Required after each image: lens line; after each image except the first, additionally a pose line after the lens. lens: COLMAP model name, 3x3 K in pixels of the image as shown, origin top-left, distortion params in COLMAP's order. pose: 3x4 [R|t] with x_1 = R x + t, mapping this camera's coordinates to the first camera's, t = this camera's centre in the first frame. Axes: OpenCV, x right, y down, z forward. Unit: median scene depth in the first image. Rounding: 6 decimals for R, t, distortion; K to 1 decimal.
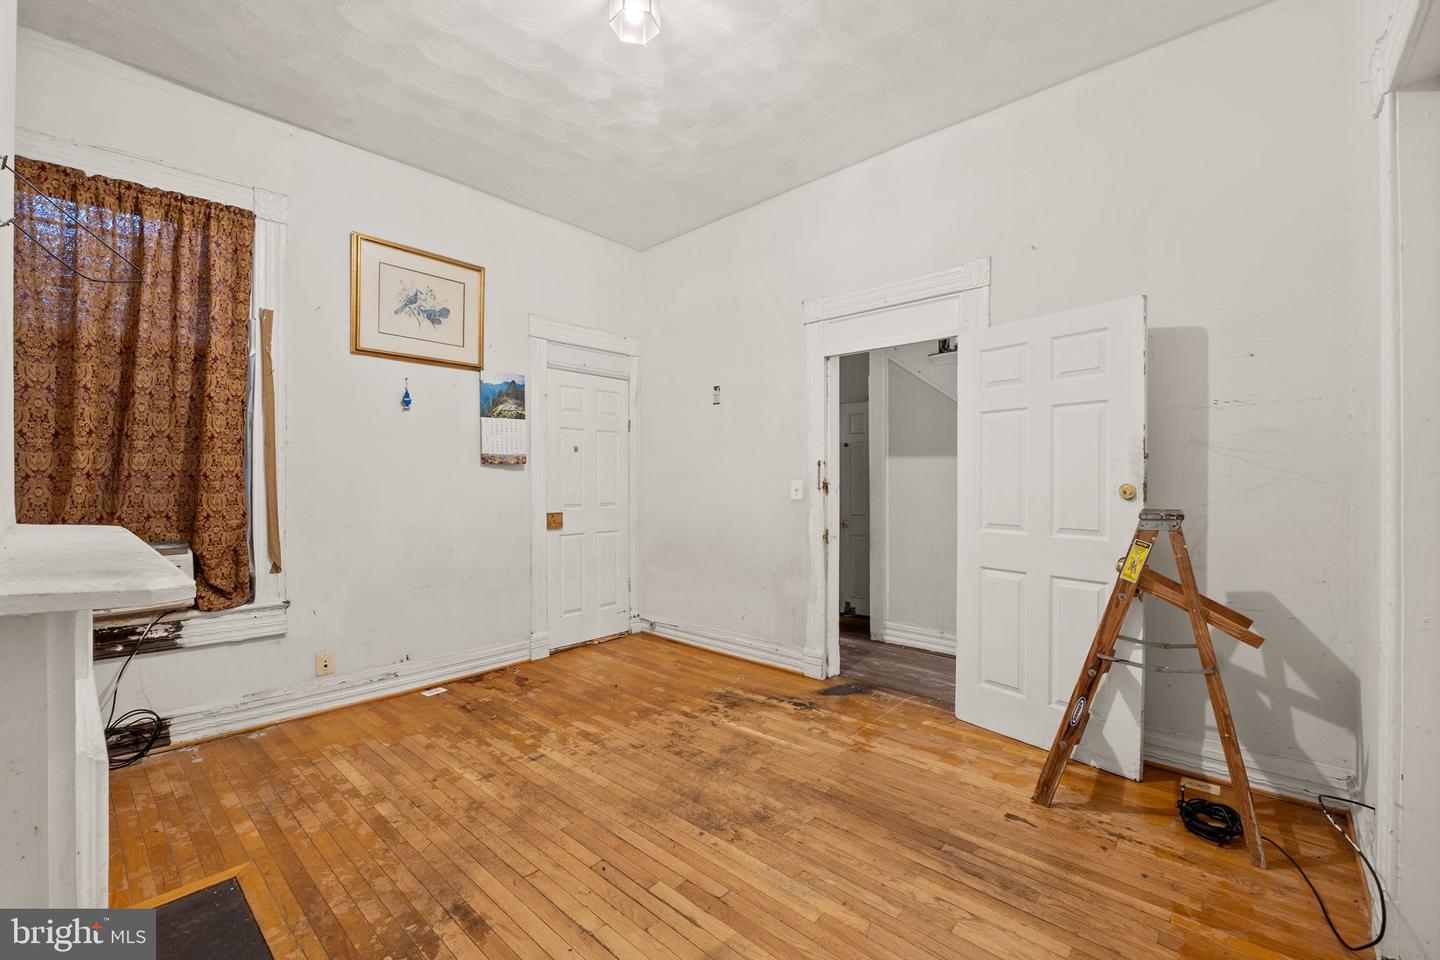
lens RADIAL K [[594.8, 0, 721.1], [0, 594.8, 478.6], [0, 0, 1]] dist [-0.010644, -0.000202]
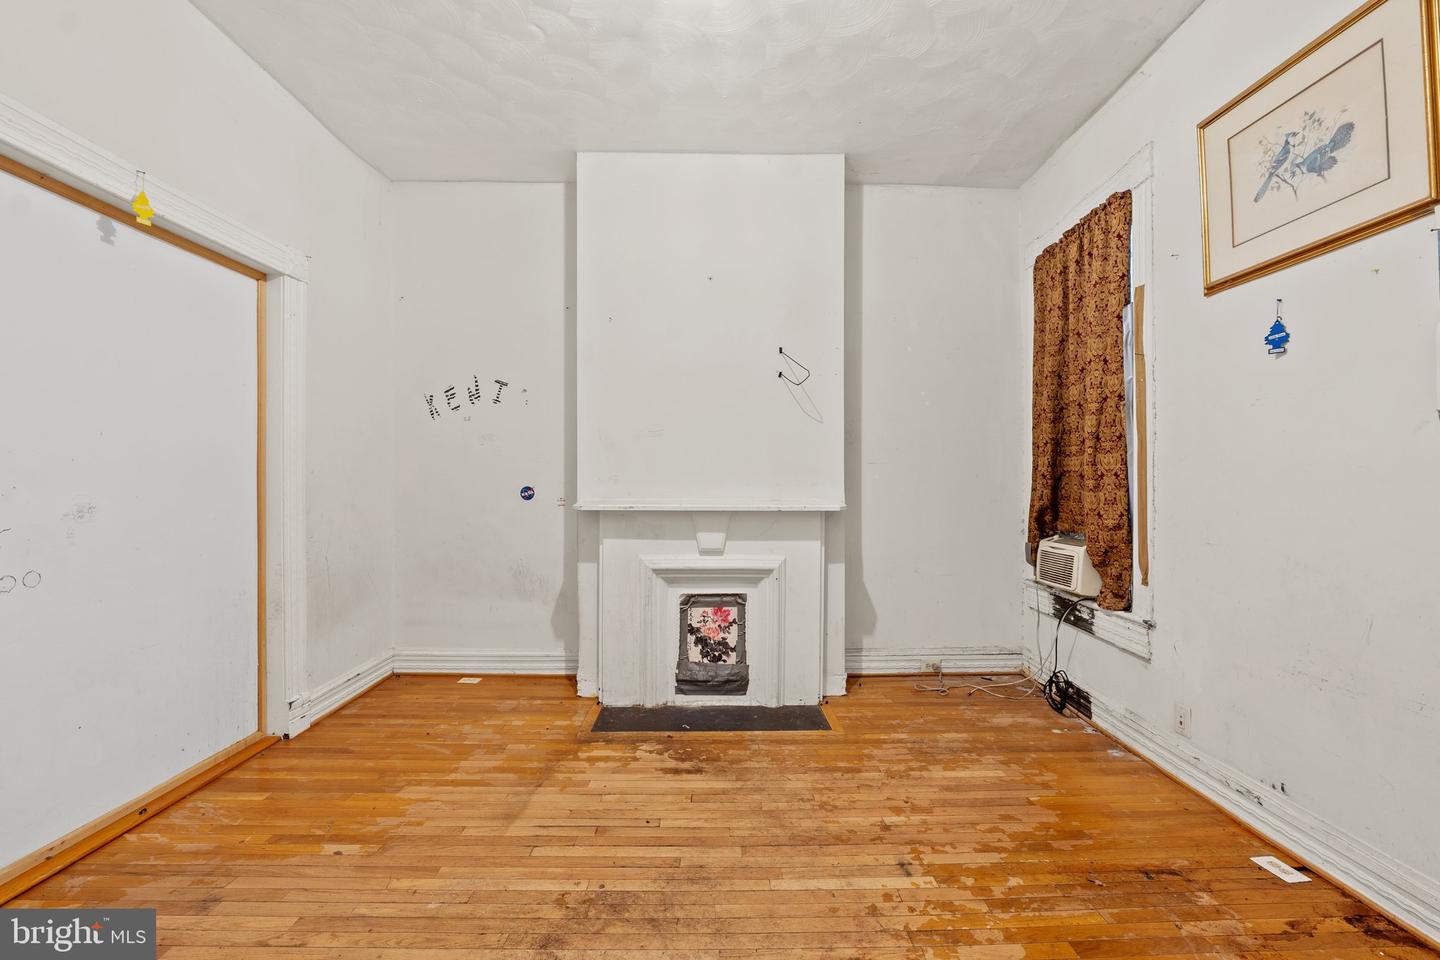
lens RADIAL K [[594.8, 0, 719.0], [0, 594.8, 481.9], [0, 0, 1]] dist [-0.010644, -0.000202]
pose [[-0.738673, -0.001902, -0.674061, 0.327357], [0.002611, 0.999980, -0.005684, 0.011889], [0.674059, -0.005959, -0.738654, 1.359110]]
